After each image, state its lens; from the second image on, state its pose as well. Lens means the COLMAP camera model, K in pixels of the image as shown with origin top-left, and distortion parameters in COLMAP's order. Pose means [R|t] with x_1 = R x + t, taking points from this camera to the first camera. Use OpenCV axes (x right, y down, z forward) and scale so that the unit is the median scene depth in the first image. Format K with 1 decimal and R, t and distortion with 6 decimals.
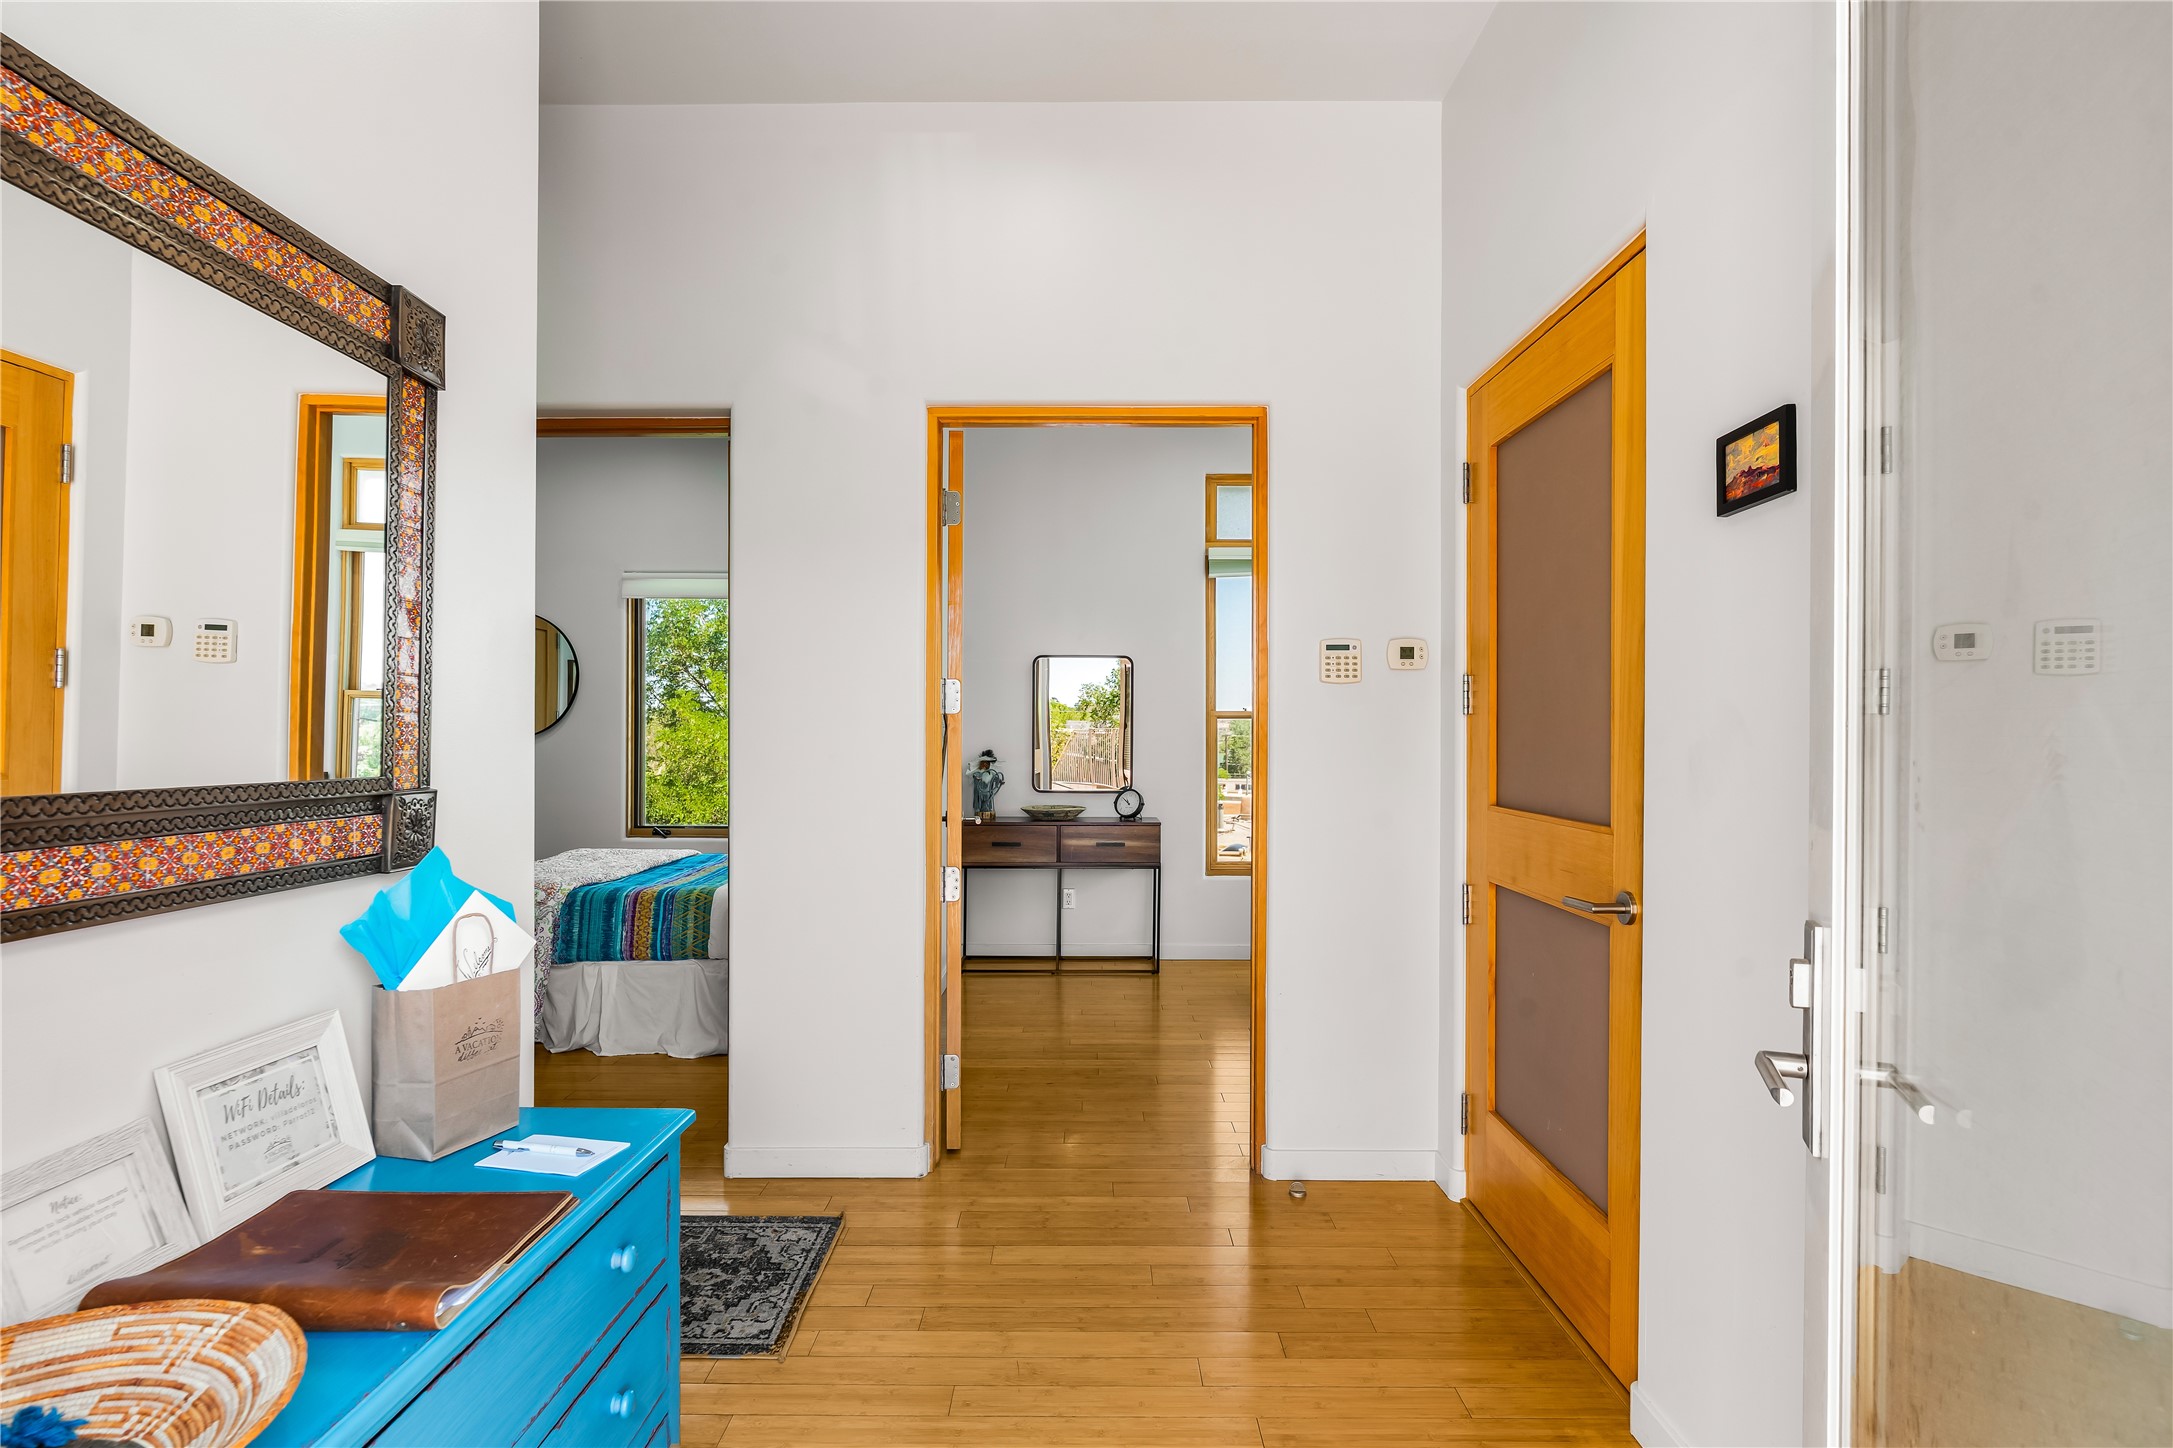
lens RADIAL K [[1111.6, 0, 1079.5], [0, 1111.6, 725.4], [0, 0, 1]] dist [-0.005002, -0.000218]
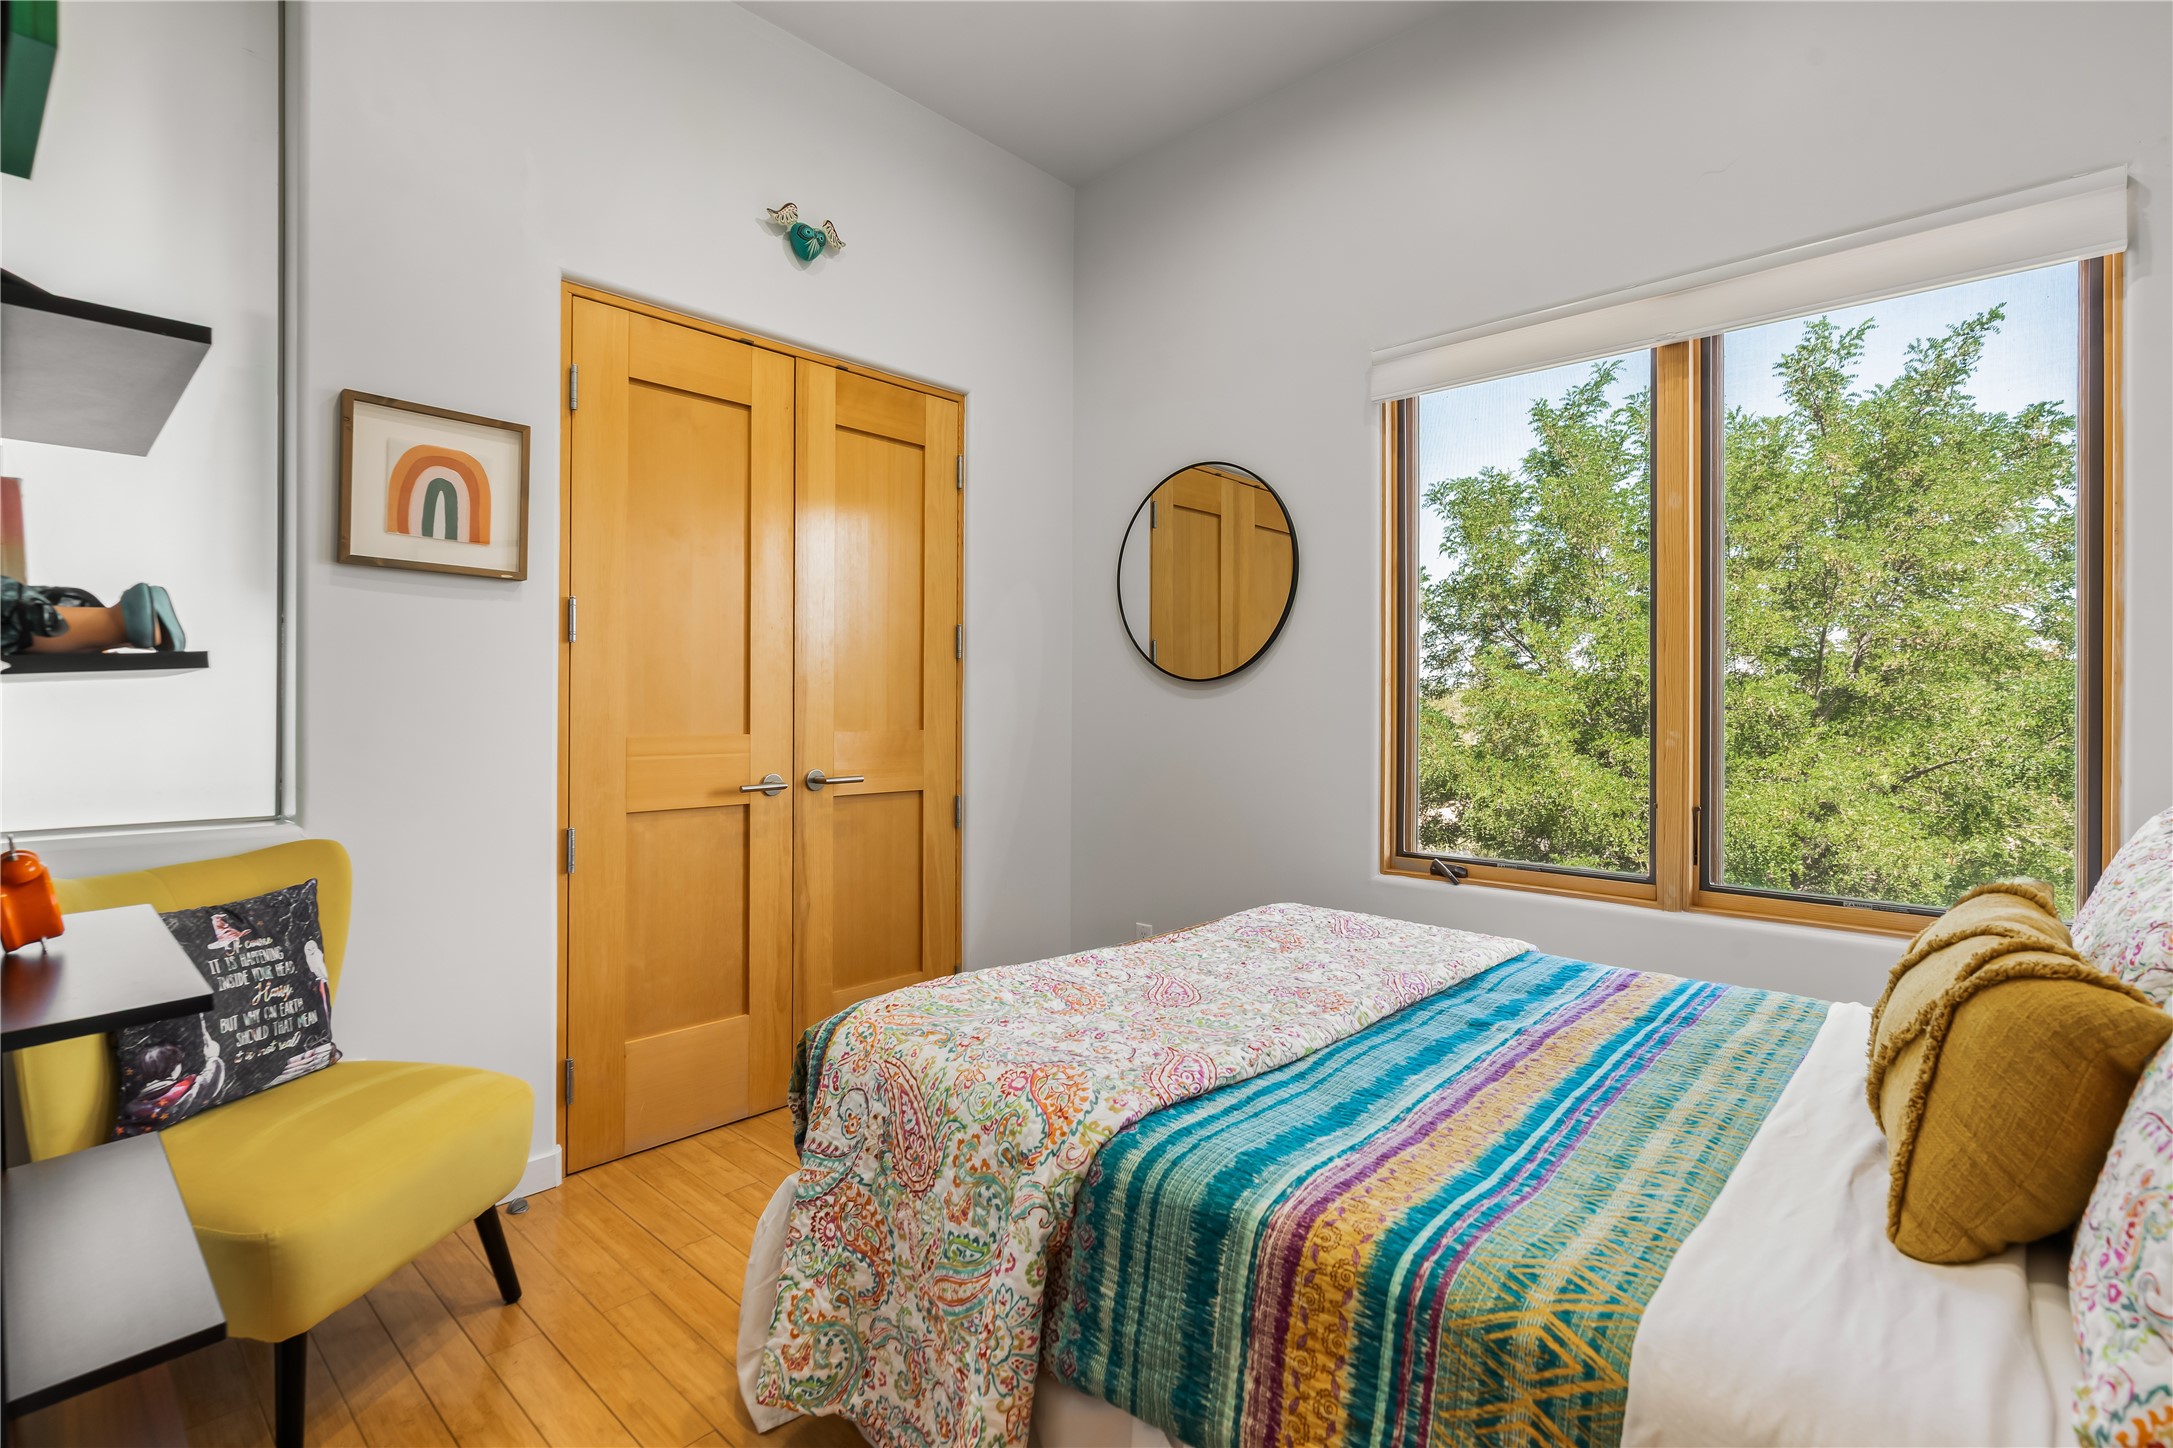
lens RADIAL K [[1001.7, 0, 1074.1], [0, 1001.7, 711.9], [0, 0, 1]] dist [-0.003281, -0.000117]
pose [[0.735717, 0.002225, -0.677285, -0.280477], [0.005622, 0.999940, 0.009392, 0.029457], [0.677265, -0.010718, 0.735661, 0.796670]]
